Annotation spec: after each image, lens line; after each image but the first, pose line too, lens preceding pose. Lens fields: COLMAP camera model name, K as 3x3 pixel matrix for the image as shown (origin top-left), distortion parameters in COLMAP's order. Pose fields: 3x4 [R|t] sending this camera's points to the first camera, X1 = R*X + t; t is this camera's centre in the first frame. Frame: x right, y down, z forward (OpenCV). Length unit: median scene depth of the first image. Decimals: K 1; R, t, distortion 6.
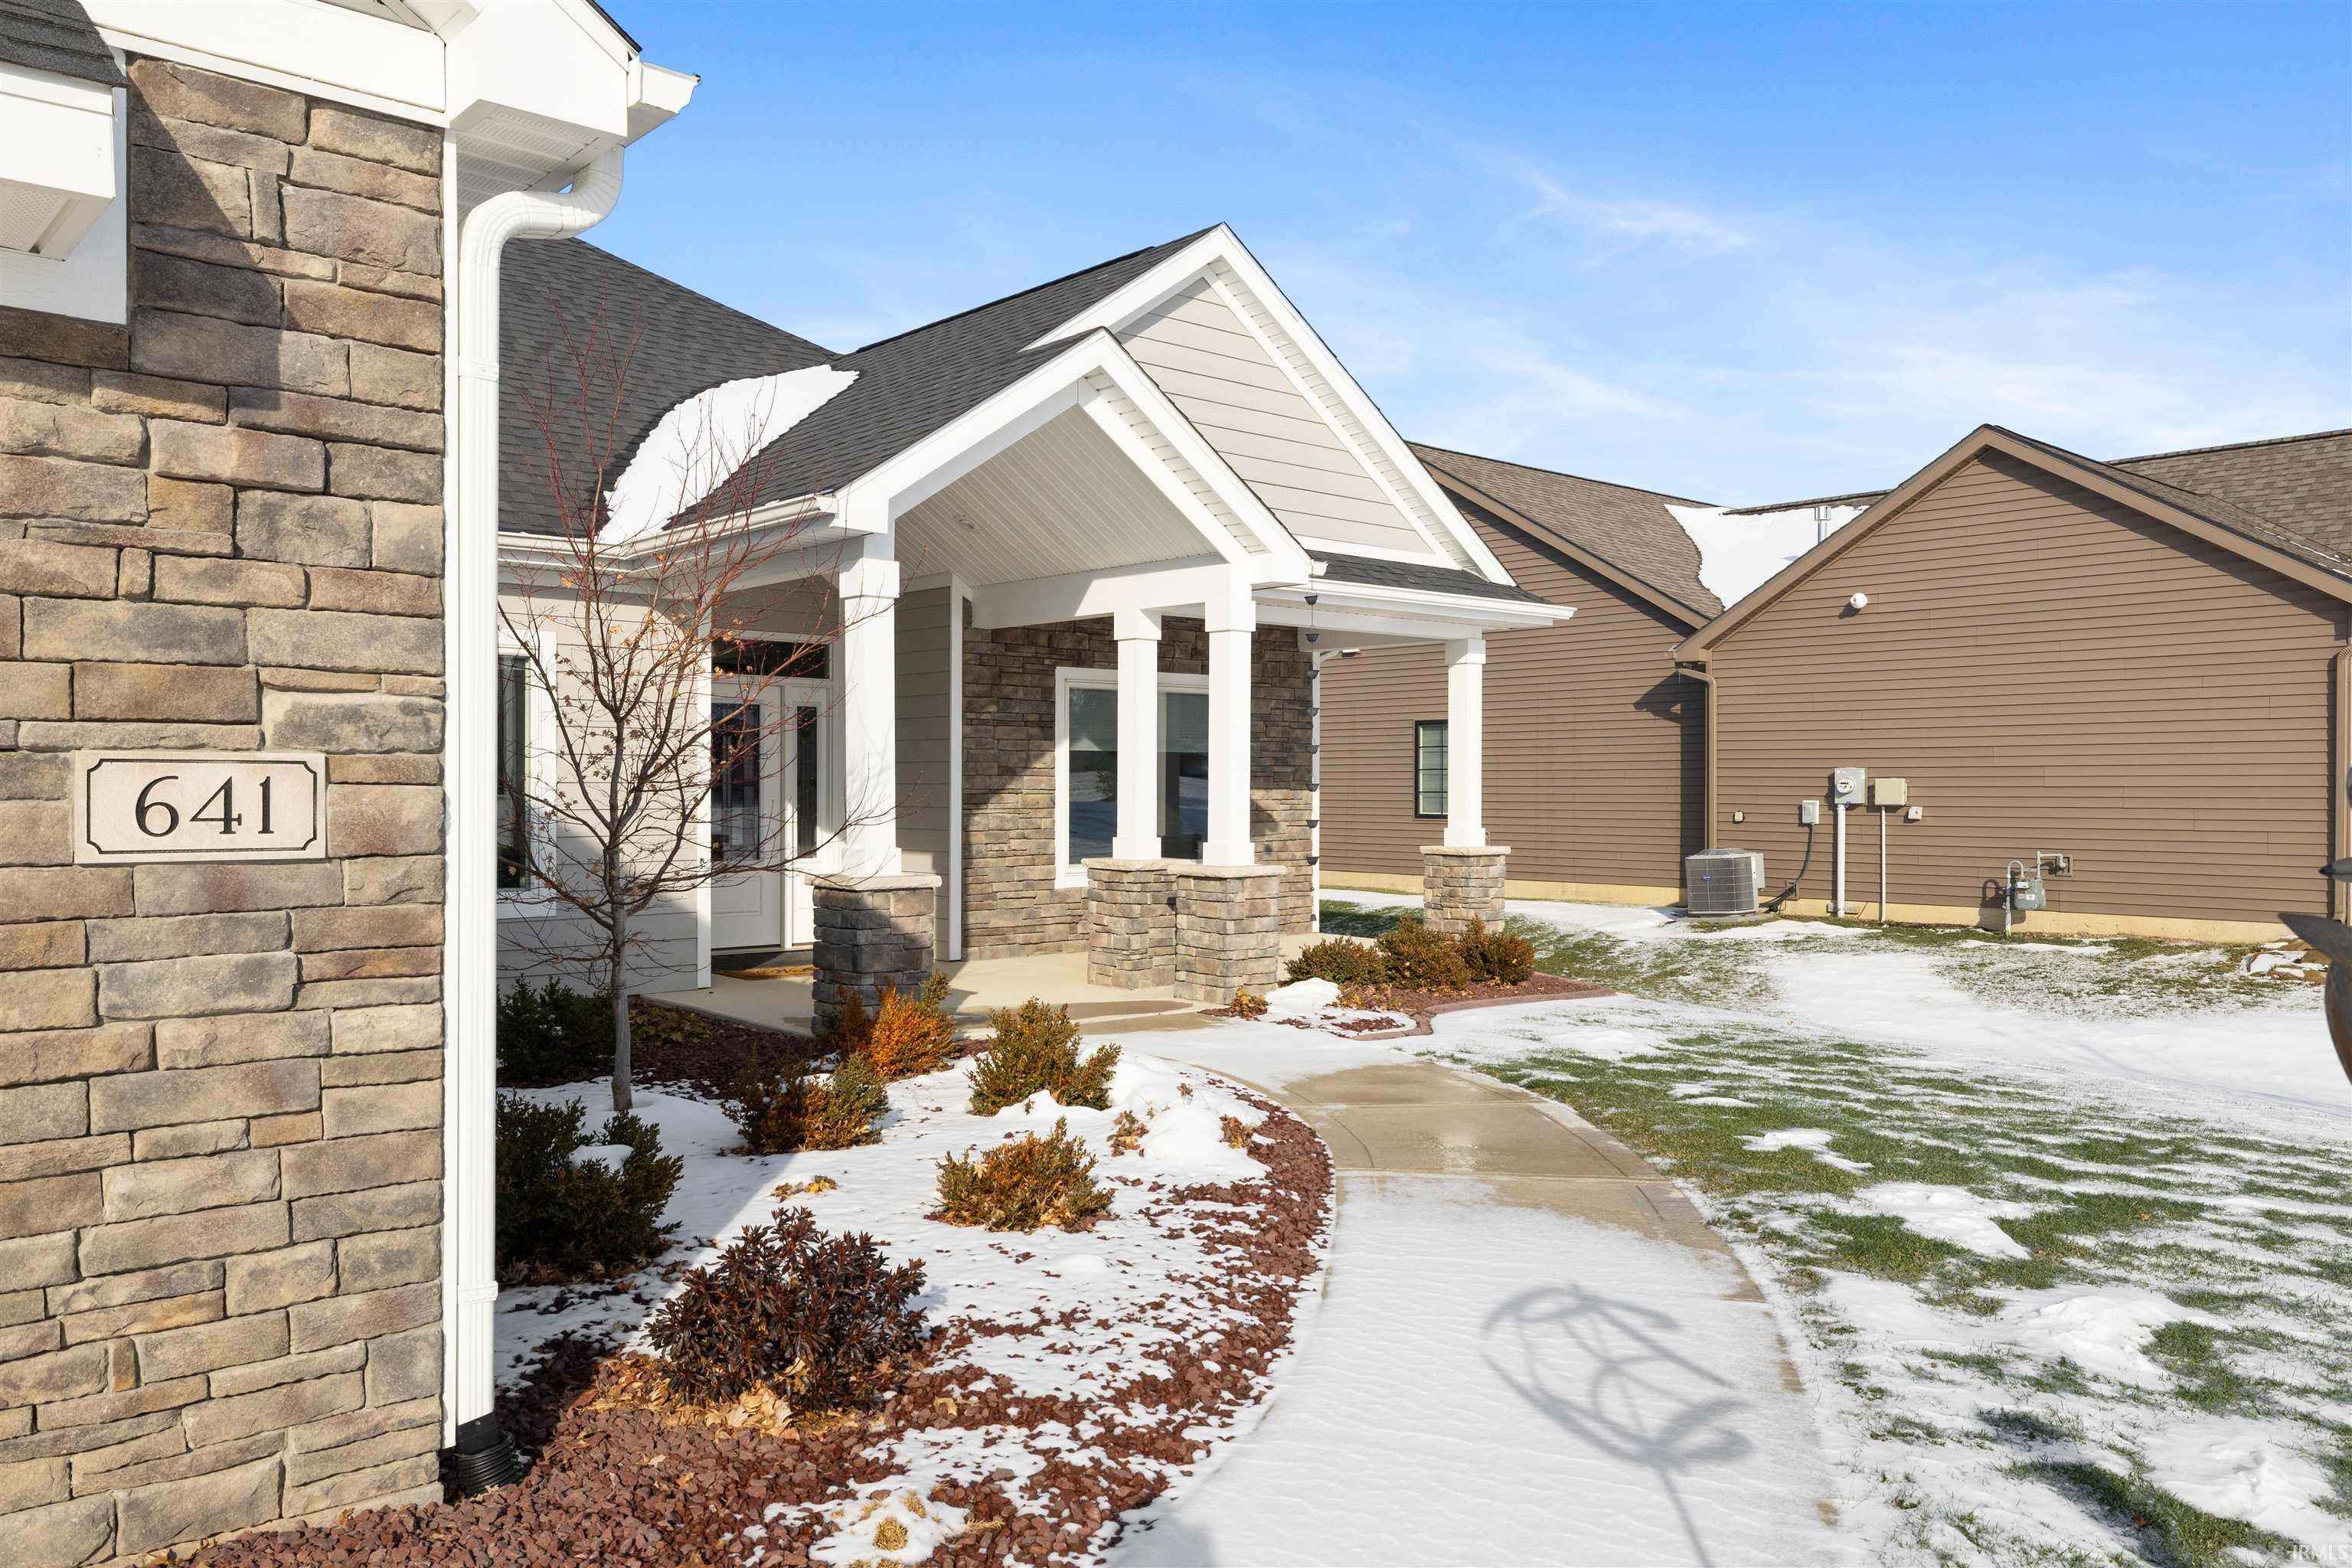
lens RADIAL K [[1776.5, 0, 1171.2], [0, 1776.5, 813.1], [0, 0, 1]] dist [-0.006372, 0.001122]
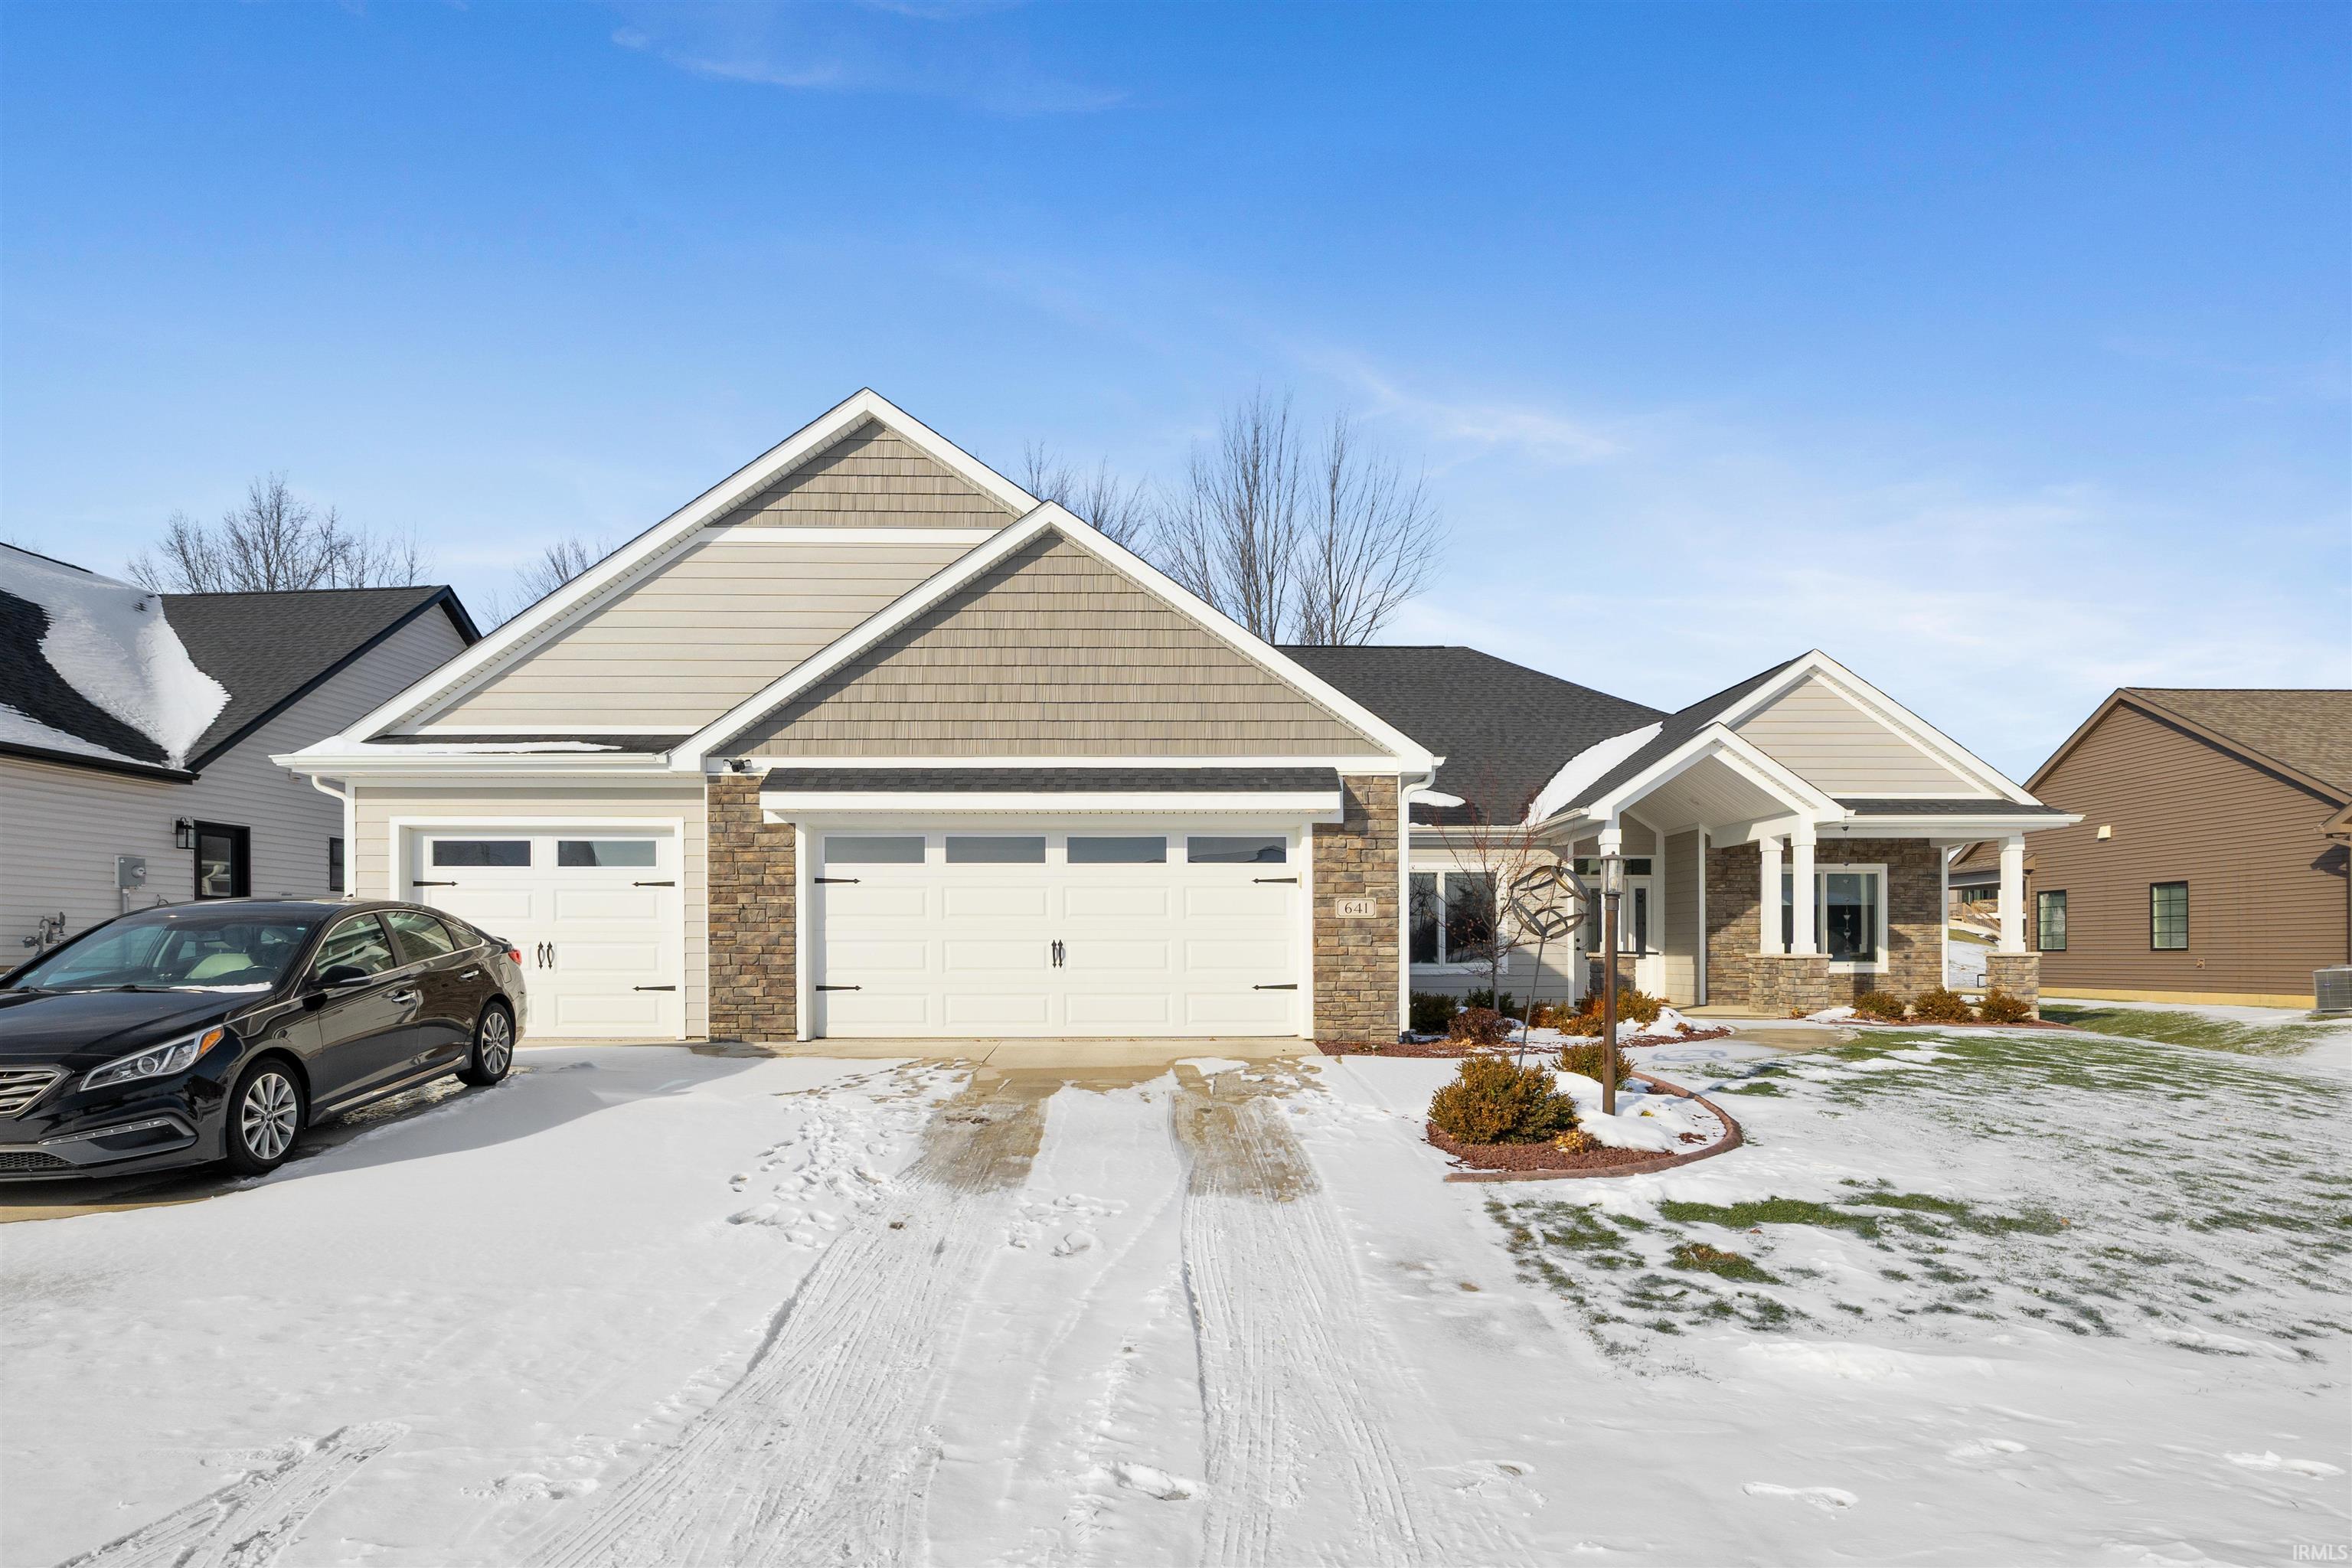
lens RADIAL K [[2316.0, 0, 1176.0], [0, 2316.0, 784.0], [0, 0, 1]] dist [-0.004772, -0.005775]
pose [[0.797291, -0.064954, -0.600090, 1.127318], [-0.003073, 0.993743, -0.111646, 0.140598], [0.603587, 0.090858, 0.792103, -1.705947]]
